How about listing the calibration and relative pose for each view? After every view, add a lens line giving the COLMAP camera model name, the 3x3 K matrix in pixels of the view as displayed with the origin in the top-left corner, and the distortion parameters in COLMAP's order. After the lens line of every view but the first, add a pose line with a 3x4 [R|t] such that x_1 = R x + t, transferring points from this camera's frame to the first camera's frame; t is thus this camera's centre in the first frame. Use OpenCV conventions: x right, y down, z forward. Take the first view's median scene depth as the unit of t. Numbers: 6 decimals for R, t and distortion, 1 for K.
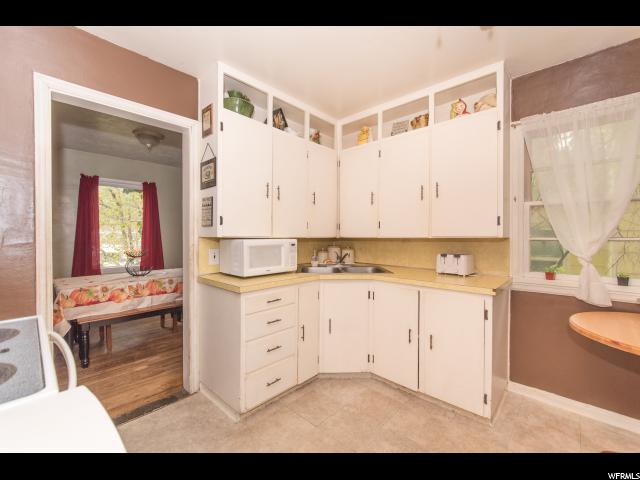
lens RADIAL K [[277.7, 0, 321.1], [0, 277.7, 237.5], [0, 0, 1]] dist [0.004991, 0.000328]
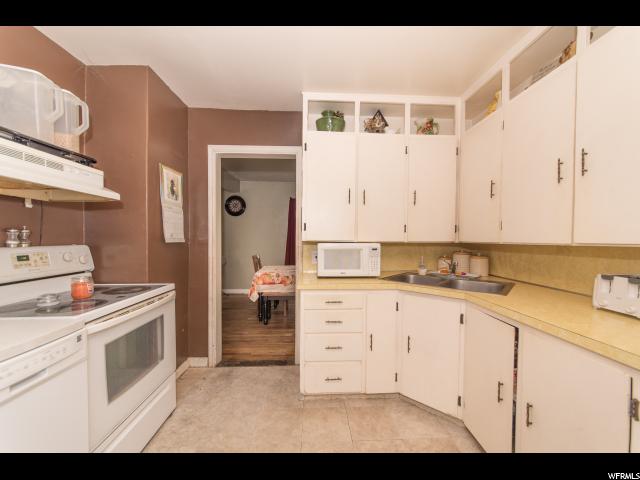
lens RADIAL K [[256.5, 0, 319.9], [0, 256.5, 243.3], [0, 0, 1]] dist [0.000078, -0.000160]
pose [[0.711650, 0.017224, -0.702323, 0.388086], [-0.008286, 0.999836, 0.016124, -0.007308], [0.702485, -0.005655, 0.711676, 0.231043]]
